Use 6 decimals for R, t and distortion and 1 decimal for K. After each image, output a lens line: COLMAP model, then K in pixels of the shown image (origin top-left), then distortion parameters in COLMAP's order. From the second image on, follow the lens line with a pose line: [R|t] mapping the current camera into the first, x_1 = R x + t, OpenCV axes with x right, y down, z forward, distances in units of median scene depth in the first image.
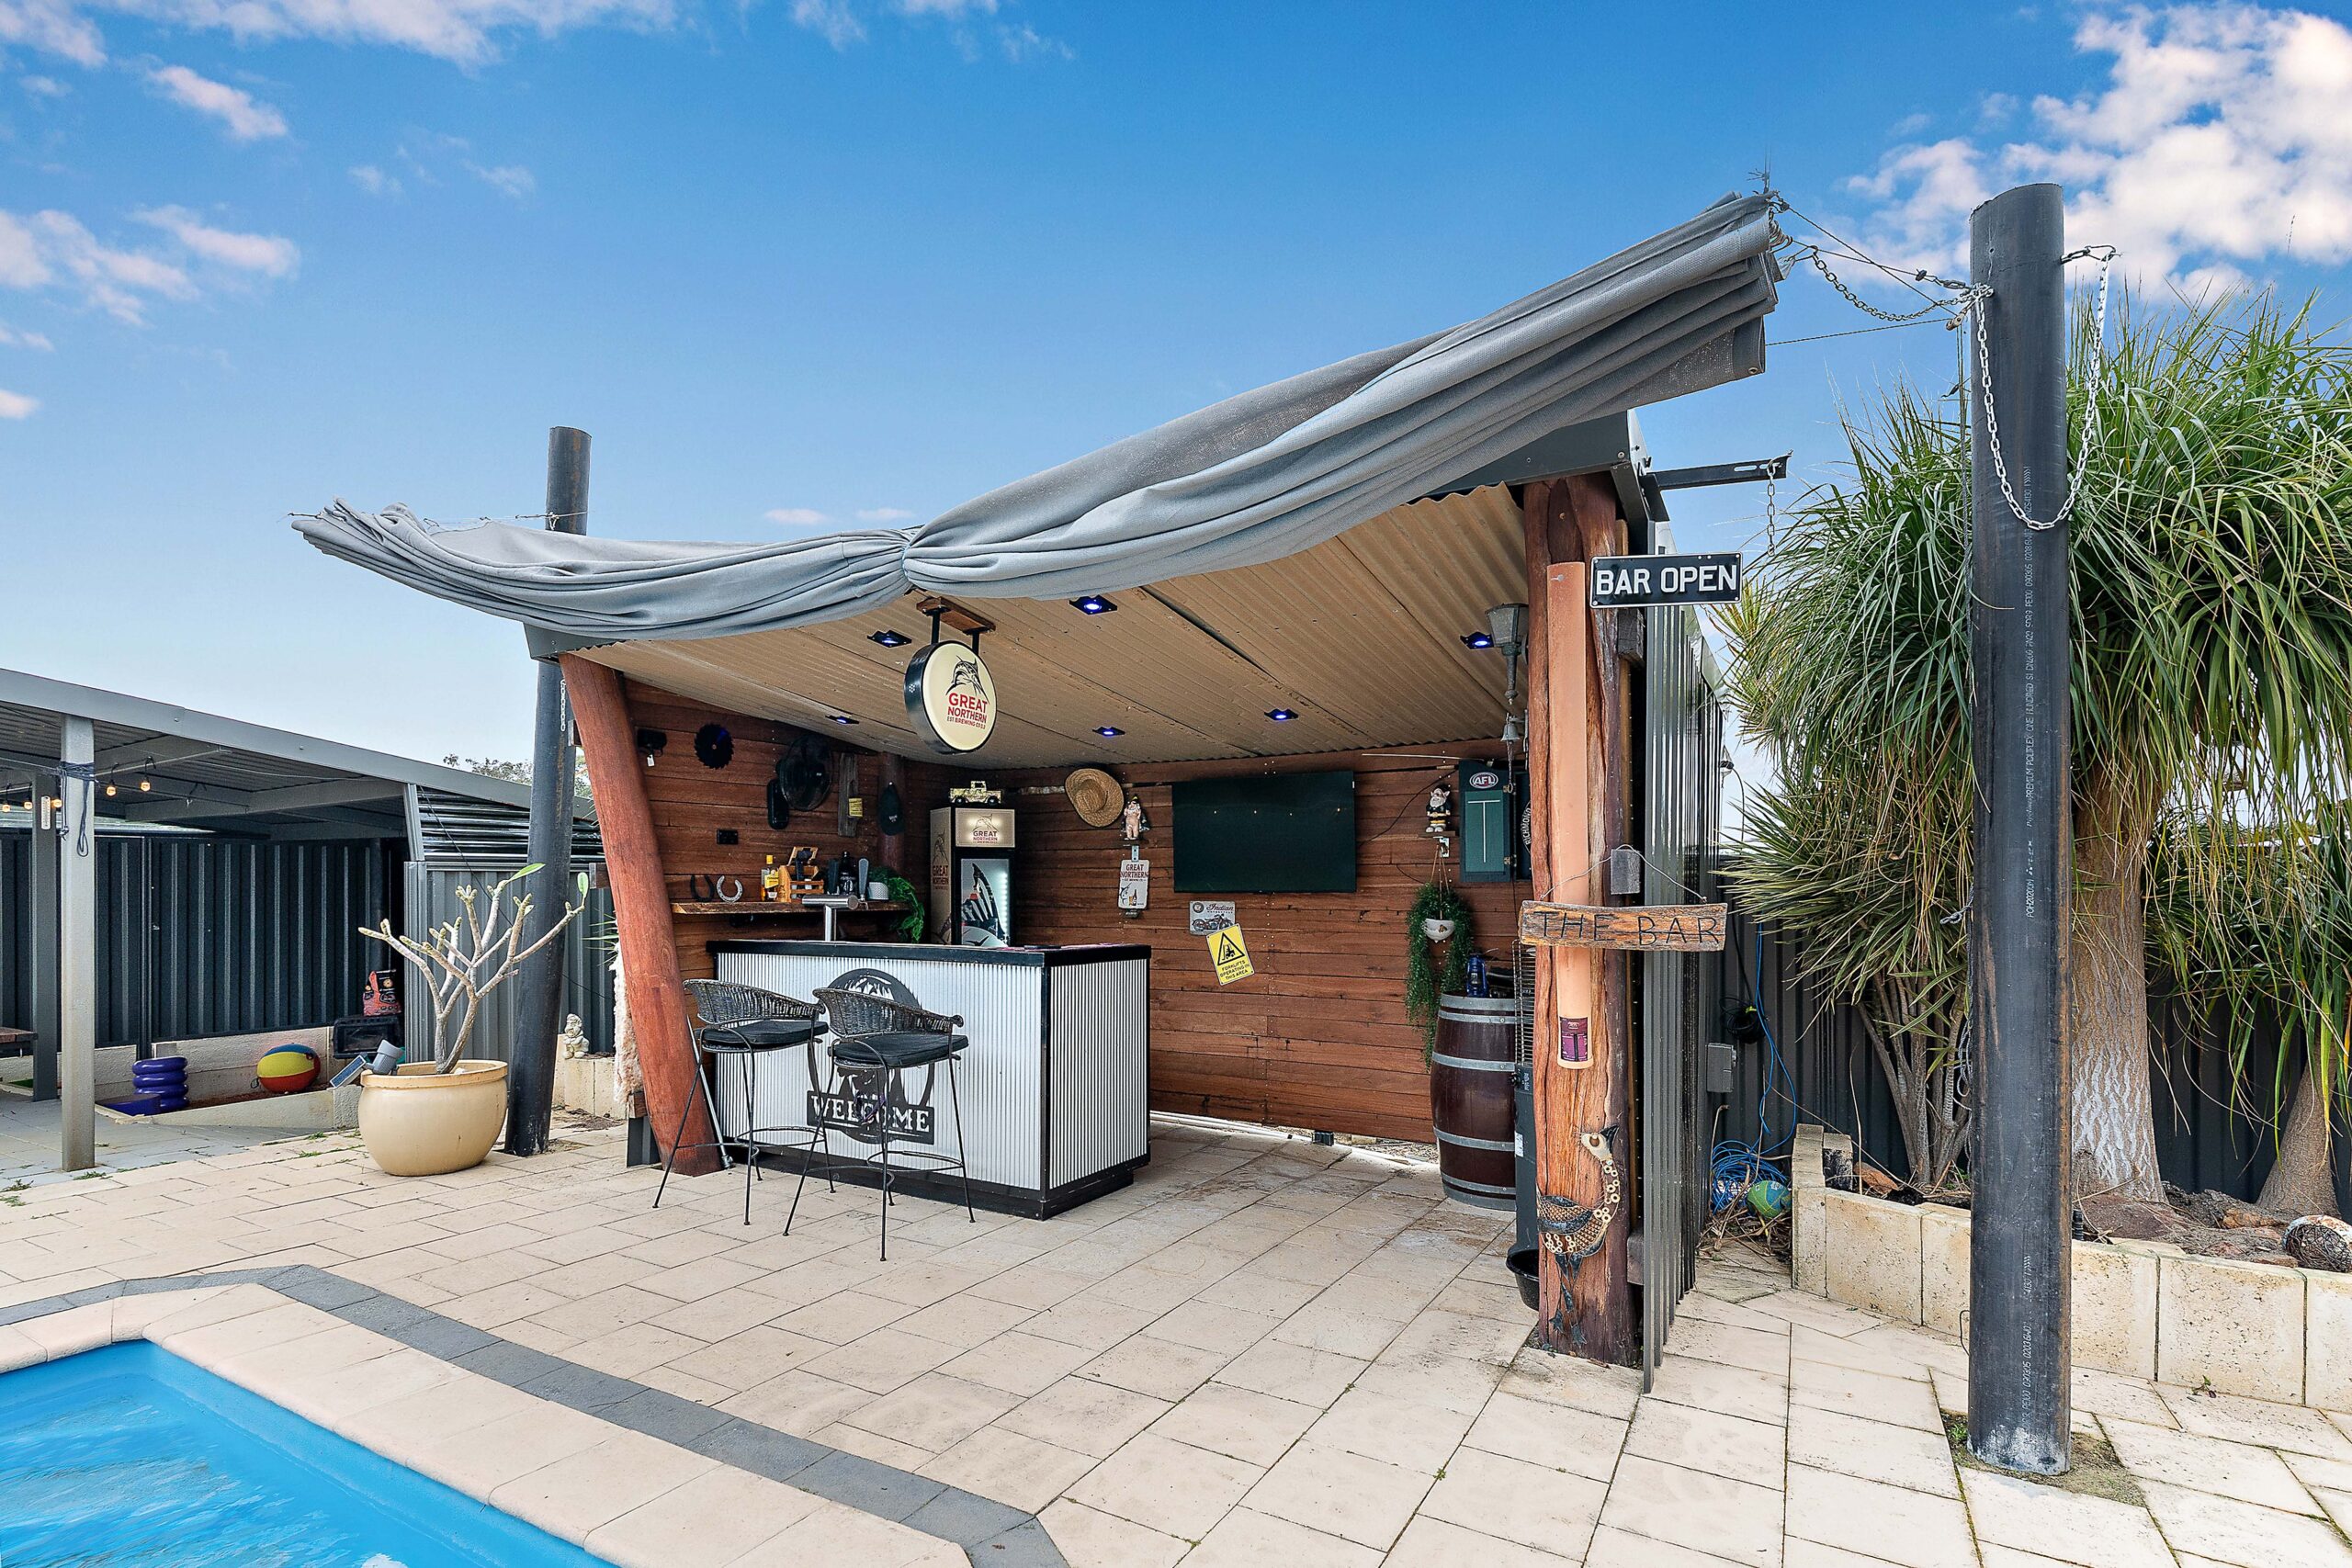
lens RADIAL K [[1094.5, 0, 1173.8], [0, 1094.5, 883.2], [0, 0, 1]] dist [-0.000443, -0.000320]
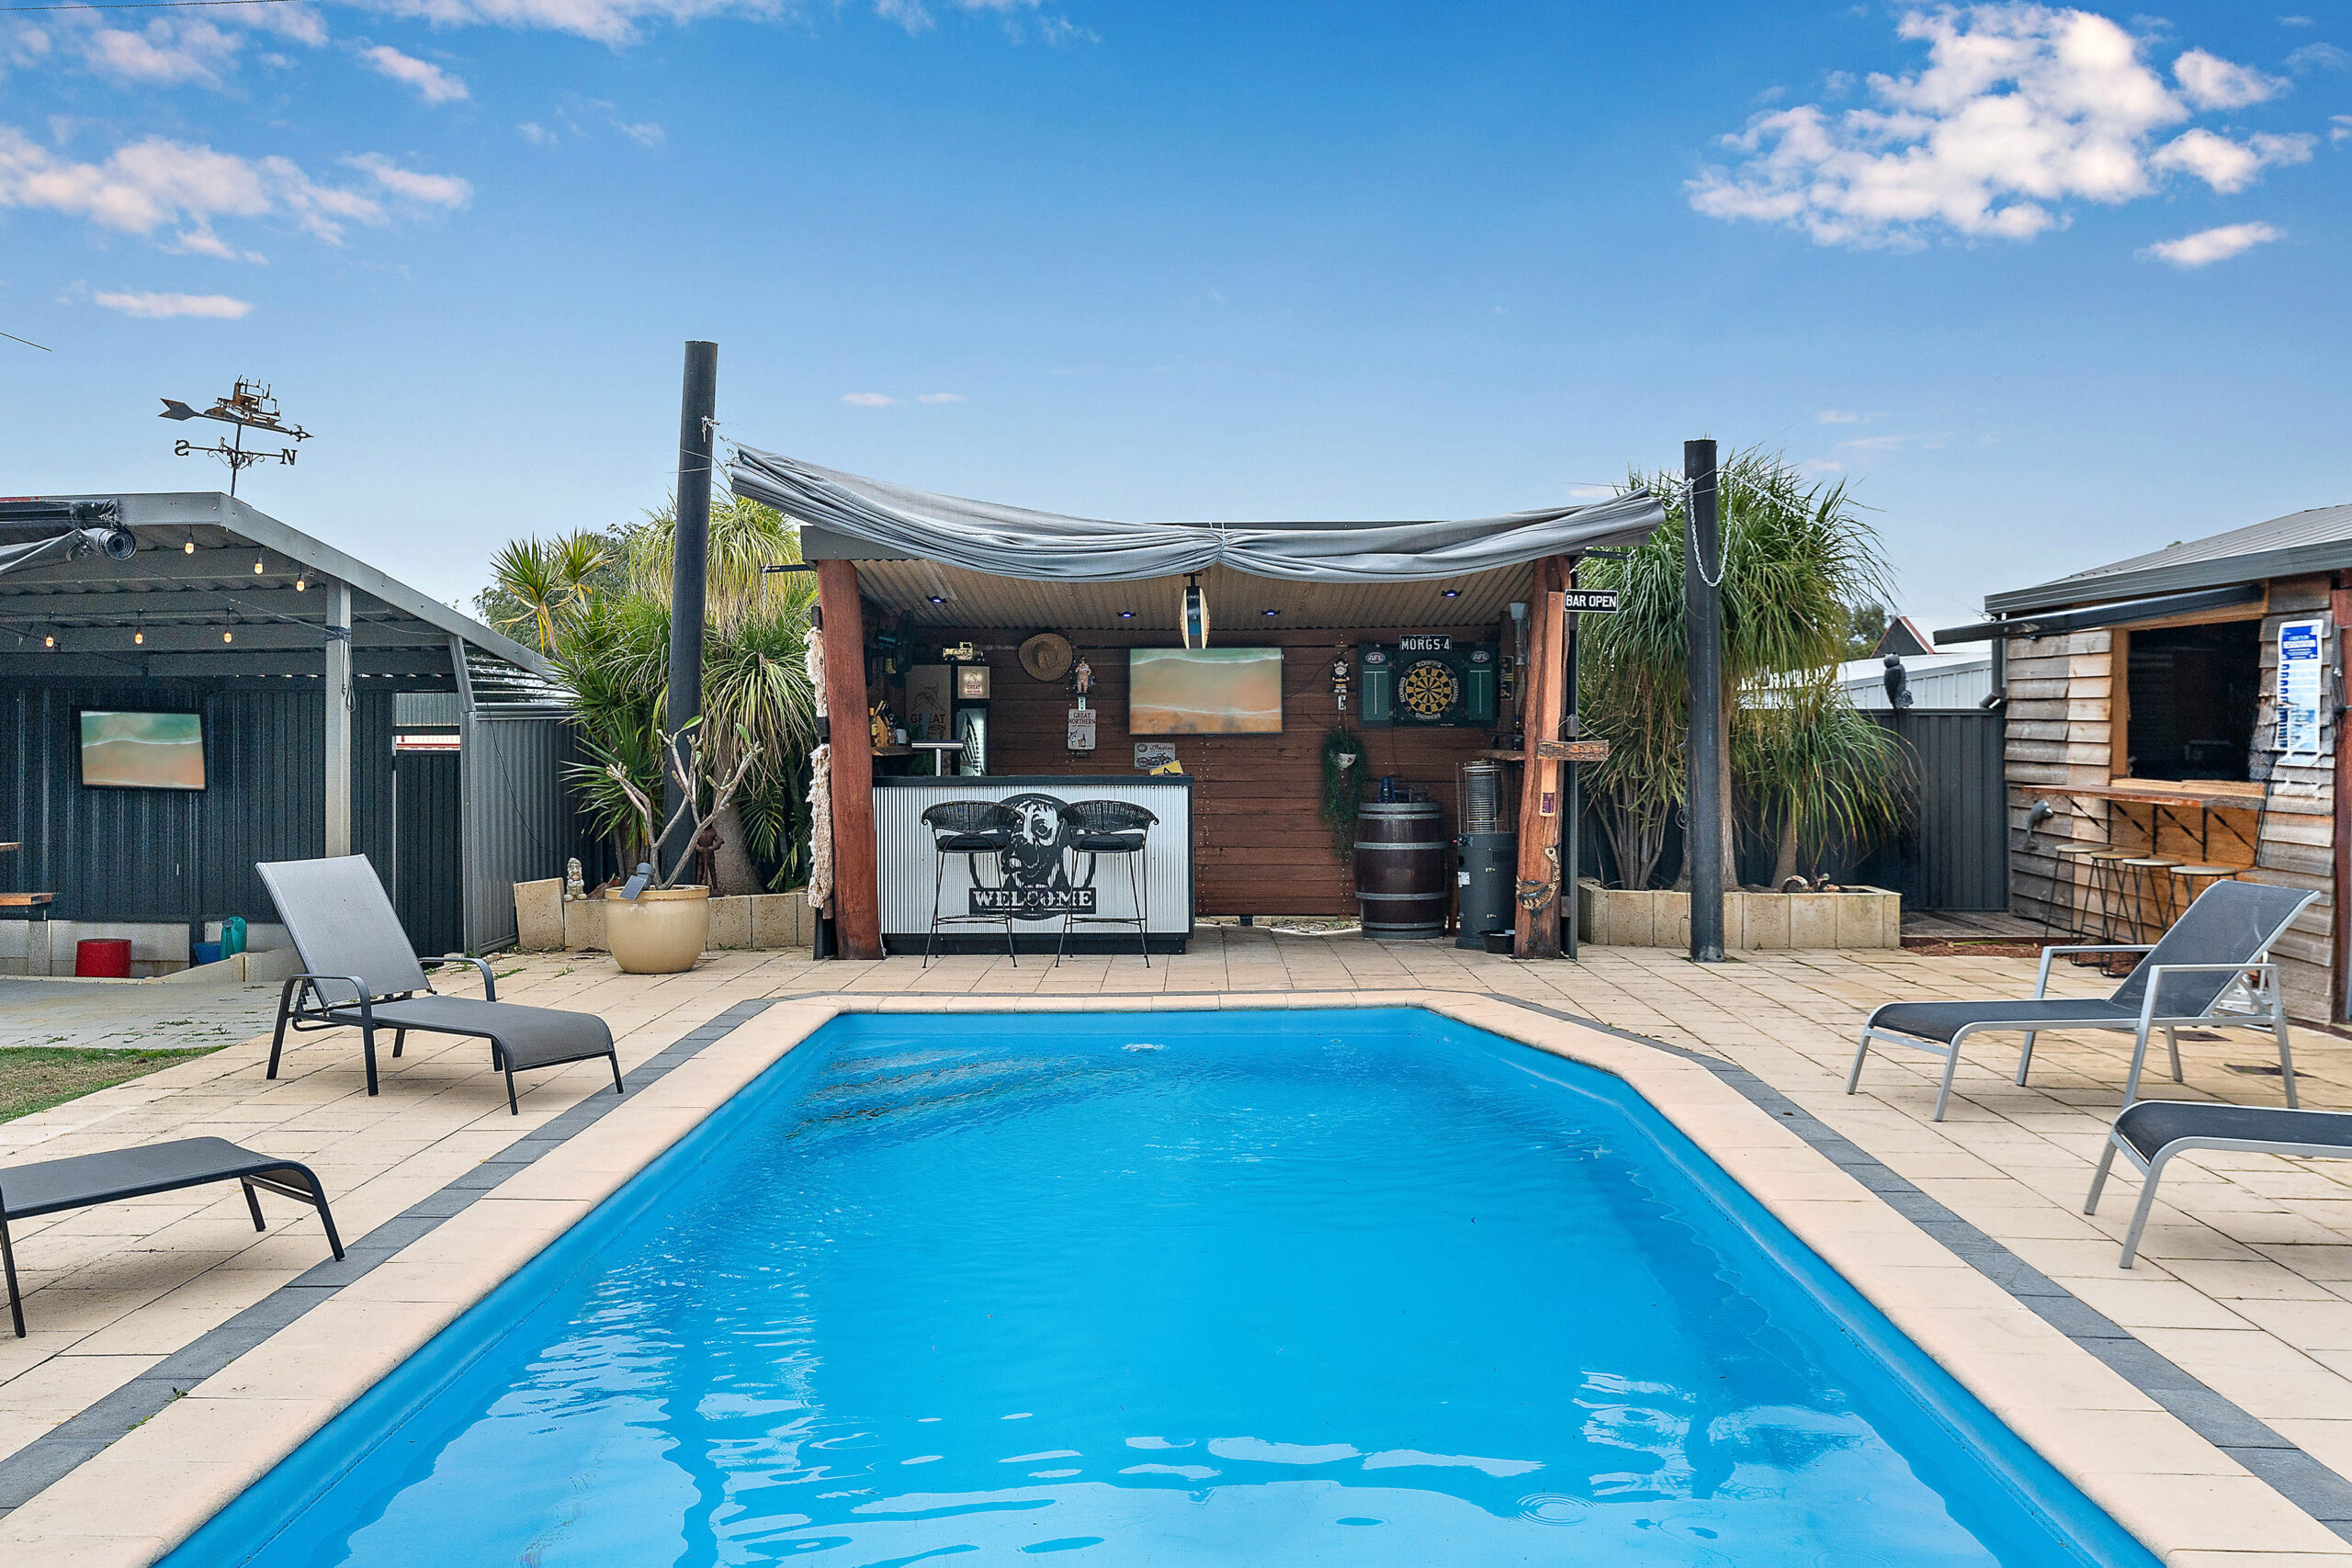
lens RADIAL K [[1960.8, 0, 1175.1], [0, 1960.8, 715.7], [0, 0, 1]] dist [-0.001515, -0.001179]
pose [[0.873490, -0.002307, 0.486836, -1.249502], [0.001367, 0.999996, 0.002286, -0.023657], [-0.486839, -0.001331, 0.873490, -1.173015]]
